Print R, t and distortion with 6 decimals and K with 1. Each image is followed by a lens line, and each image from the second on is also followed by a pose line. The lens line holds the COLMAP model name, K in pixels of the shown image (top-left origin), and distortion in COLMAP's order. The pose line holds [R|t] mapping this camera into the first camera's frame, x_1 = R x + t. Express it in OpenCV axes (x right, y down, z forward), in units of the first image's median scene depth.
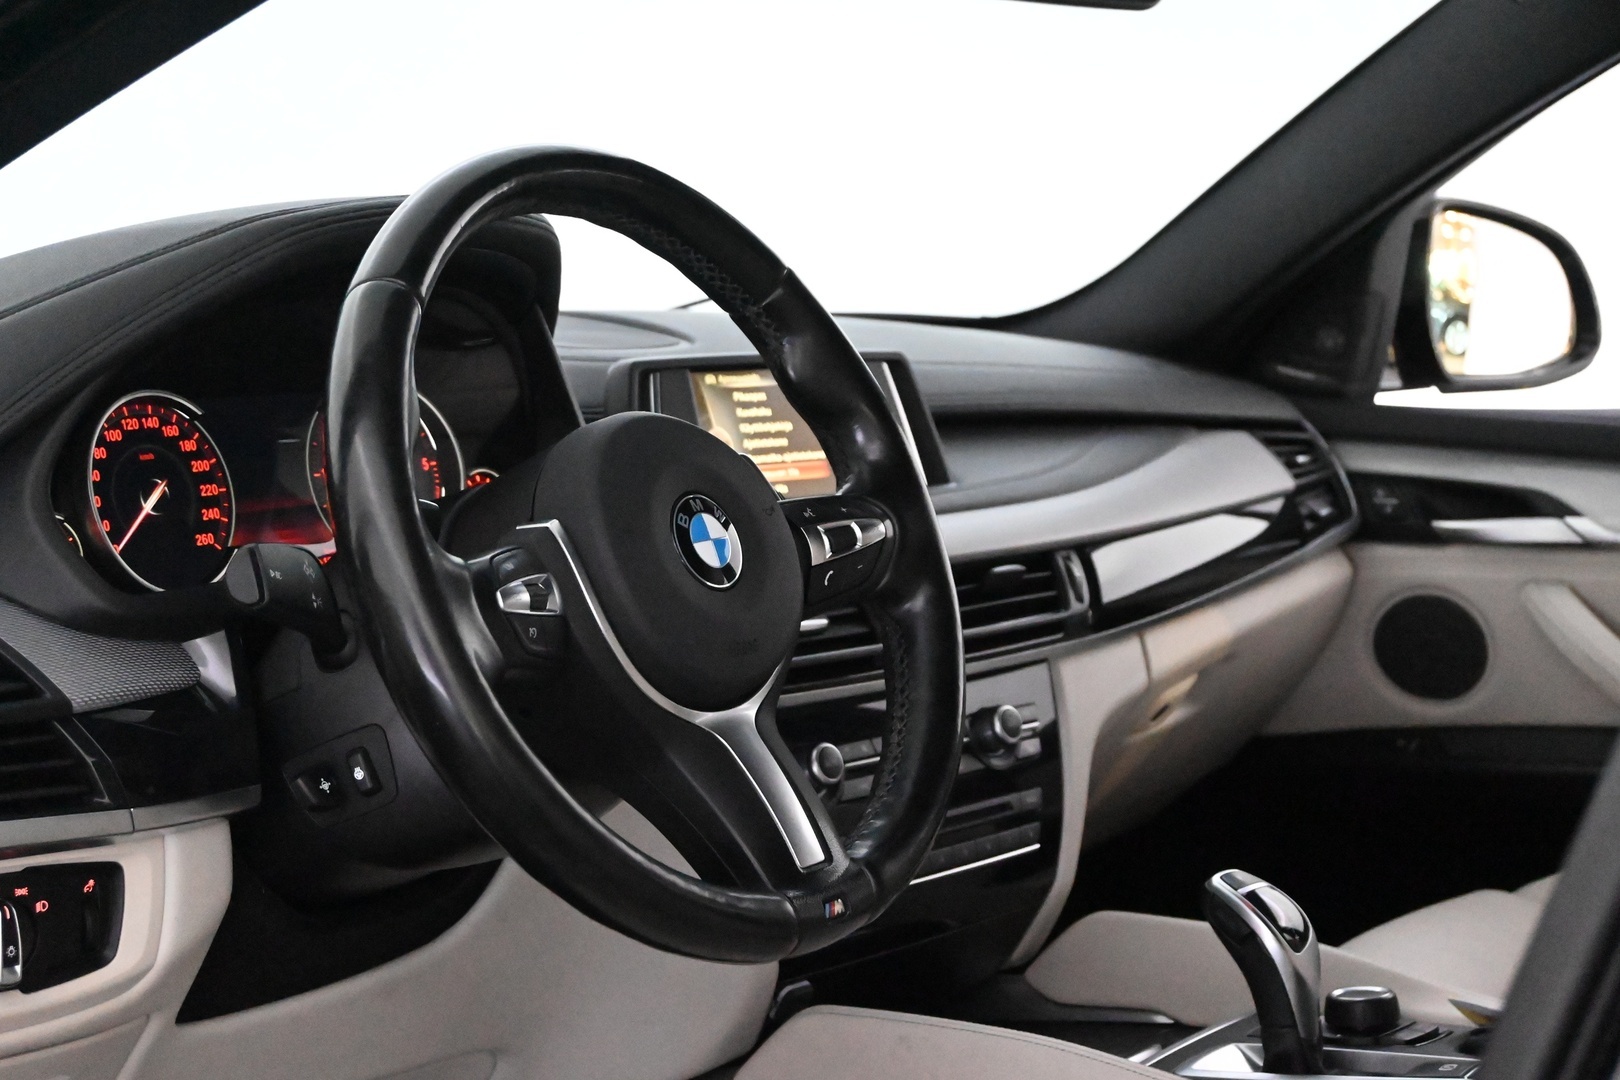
lens RADIAL K [[2677.4, 0, 810.0], [0, 2677.4, 540.0], [0, 0, 1]] dist [-0.012439, 0.017000]
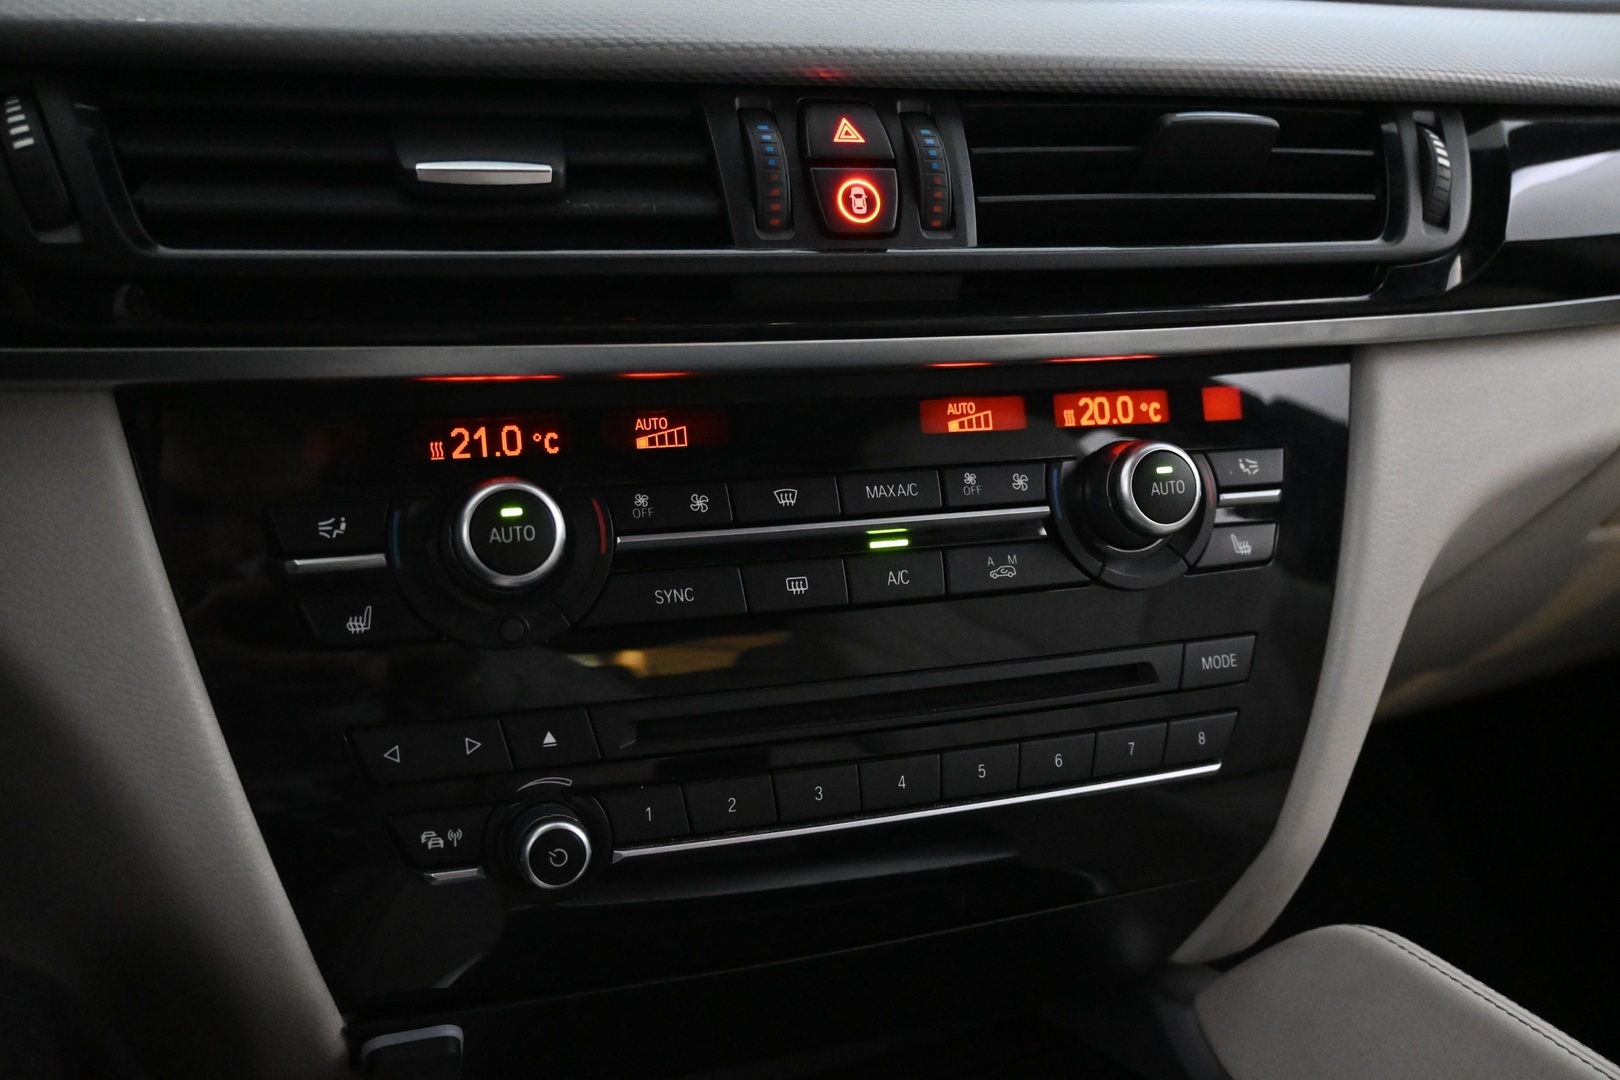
lens RADIAL K [[1547.9, 0, 810.0], [0, 1547.9, 540.0], [0, 0, 1]] dist [-0.010793, -0.014502]
pose [[0.877398, 0.151926, -0.455074, 0.147780], [-0.077026, 0.980840, 0.178942, 0.039775], [0.473540, -0.121951, 0.872289, 0.810346]]
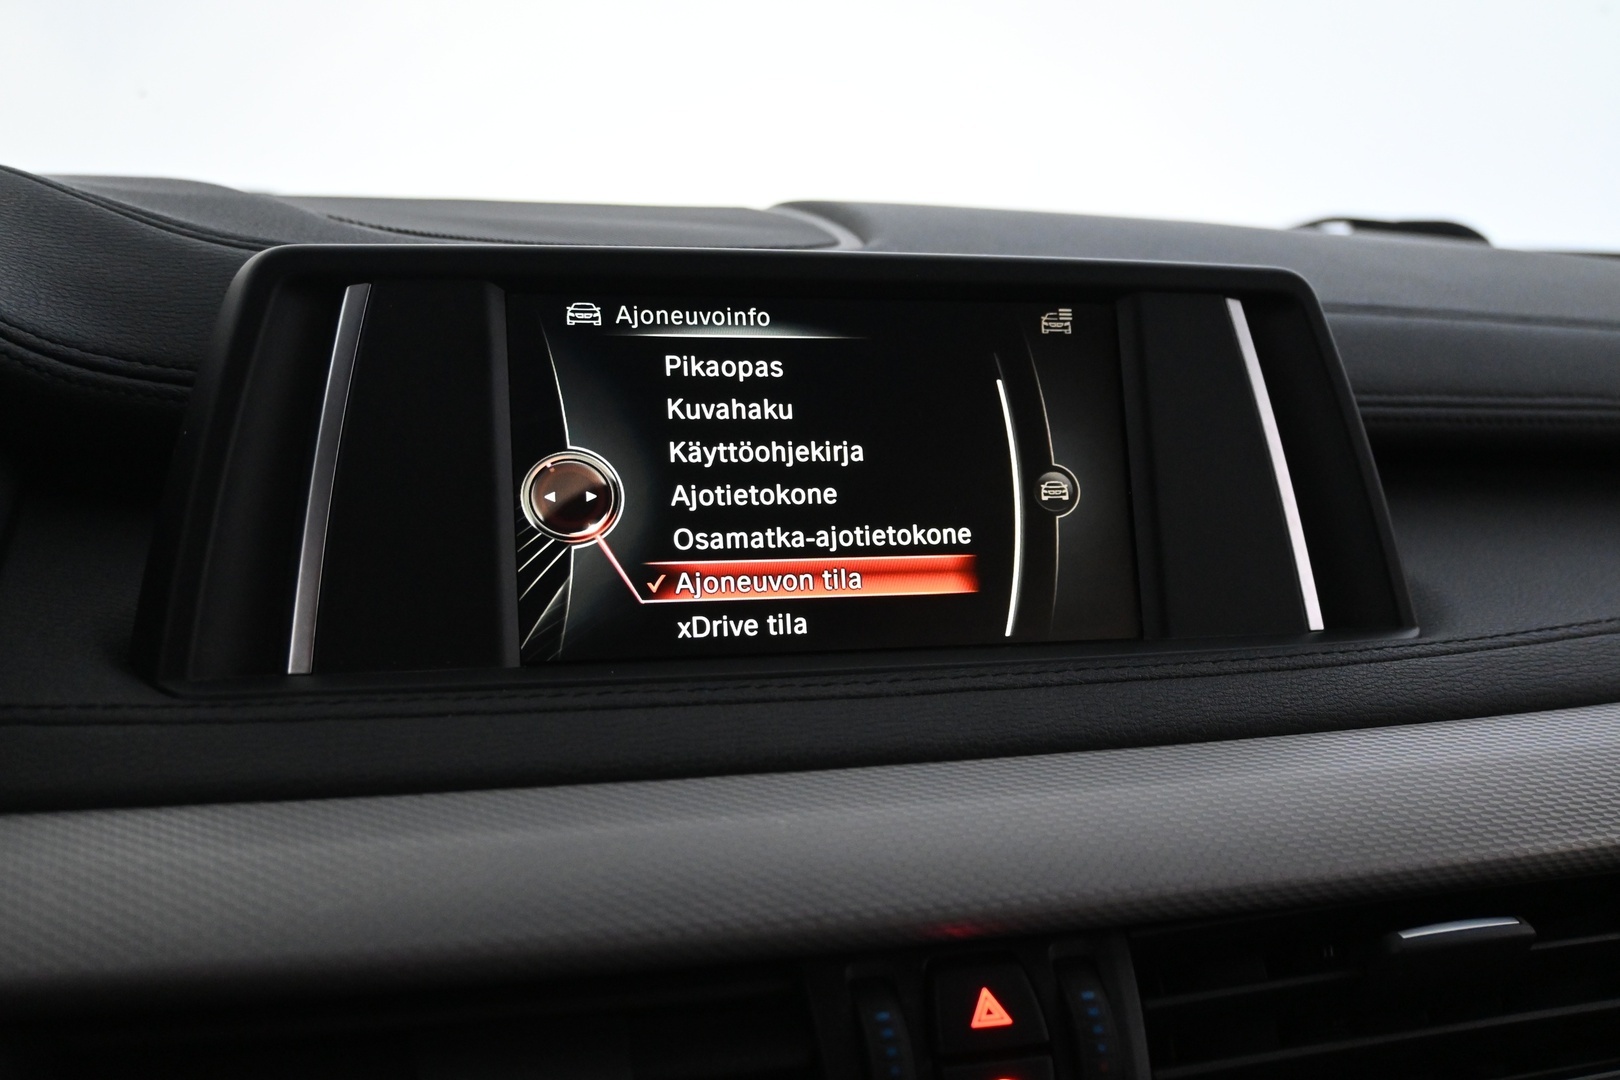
lens RADIAL K [[1852.9, 0, 810.0], [0, 1852.9, 540.0], [0, 0, 1]] dist [0.008145, 0.005888]
pose [[0.857852, 0.091989, -0.505597, 0.124648], [-0.072830, 0.995681, 0.057584, -0.047674], [0.508710, -0.012575, 0.860846, 0.824707]]
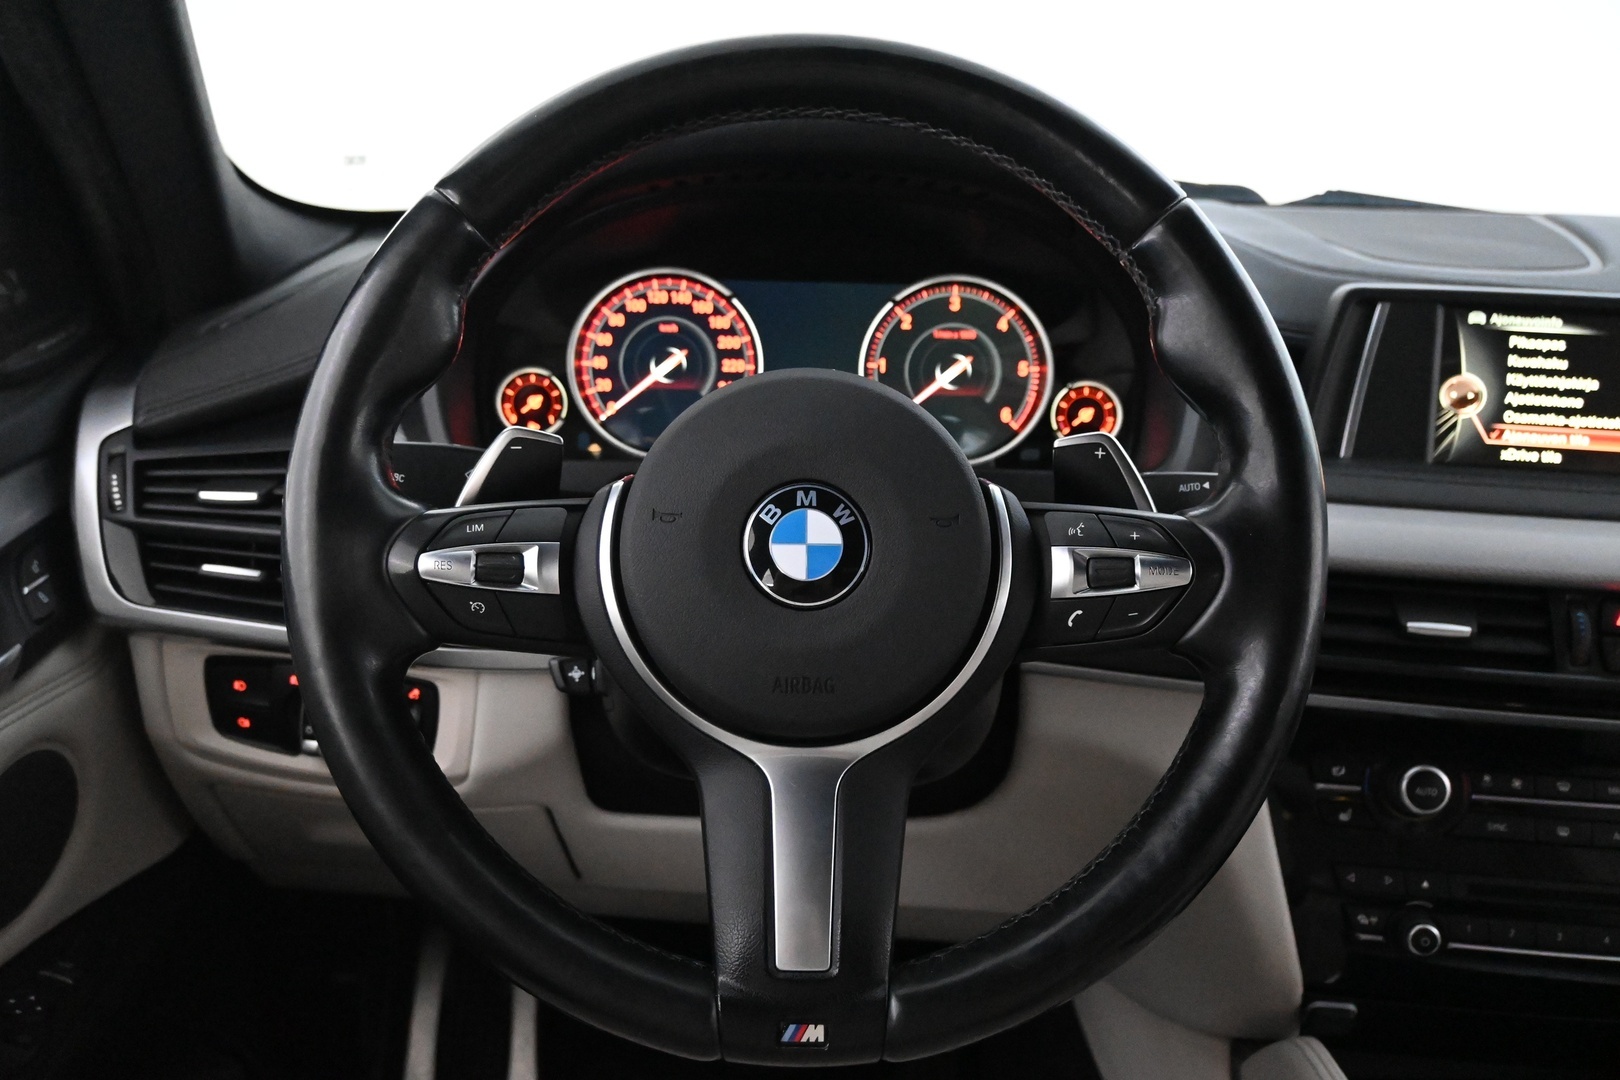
lens RADIAL K [[1499.5, 0, 810.0], [0, 1499.5, 540.0], [0, 0, 1]] dist [-0.009515, -0.007251]
pose [[0.580150, 0.259847, -0.771949, 0.238108], [-0.117611, 0.964539, 0.236286, -0.082356], [0.805974, -0.046292, 0.590138, 0.555316]]
